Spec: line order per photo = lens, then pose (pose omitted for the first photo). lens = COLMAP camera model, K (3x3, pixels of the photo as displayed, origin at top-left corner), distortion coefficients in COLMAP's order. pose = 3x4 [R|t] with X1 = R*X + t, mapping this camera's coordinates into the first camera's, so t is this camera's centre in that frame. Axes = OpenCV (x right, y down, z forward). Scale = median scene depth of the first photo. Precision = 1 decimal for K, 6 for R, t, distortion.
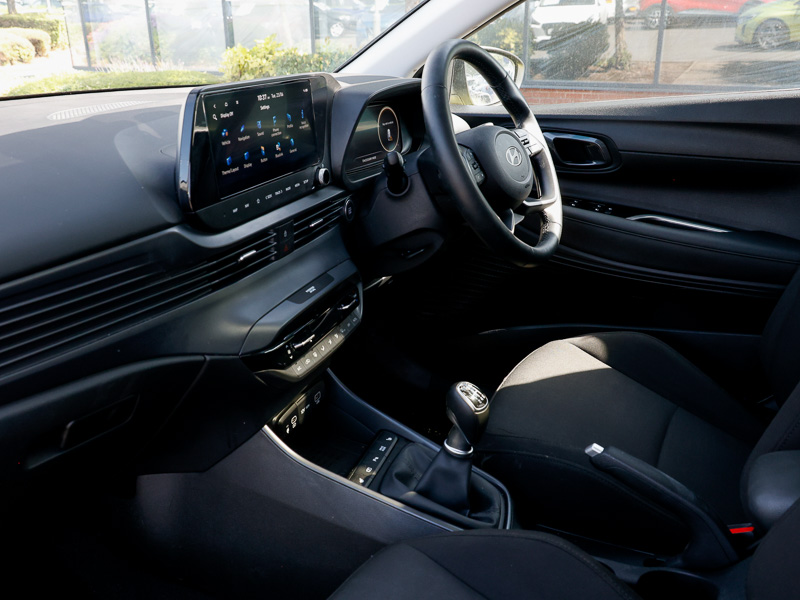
lens RADIAL K [[765.4, 0, 400.0], [0, 765.4, 300.0], [0, 0, 1]] dist [0.004064, -0.006294]
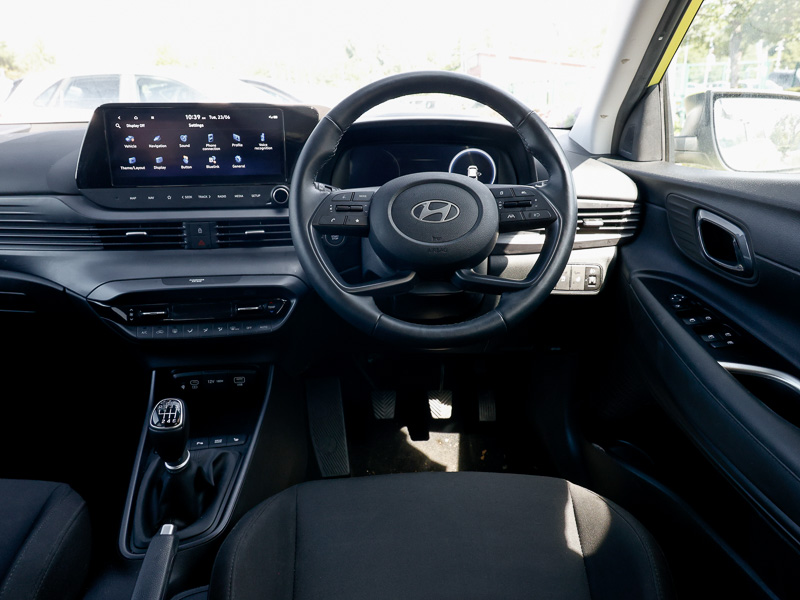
lens RADIAL K [[621.9, 0, 400.0], [0, 621.9, 300.0], [0, 0, 1]] dist [0.009834, -0.009128]
pose [[0.473706, 0.275476, -0.836490, 0.799416], [-0.300325, 0.943415, 0.140615, -0.202739], [0.827893, 0.184608, 0.529634, 0.711144]]
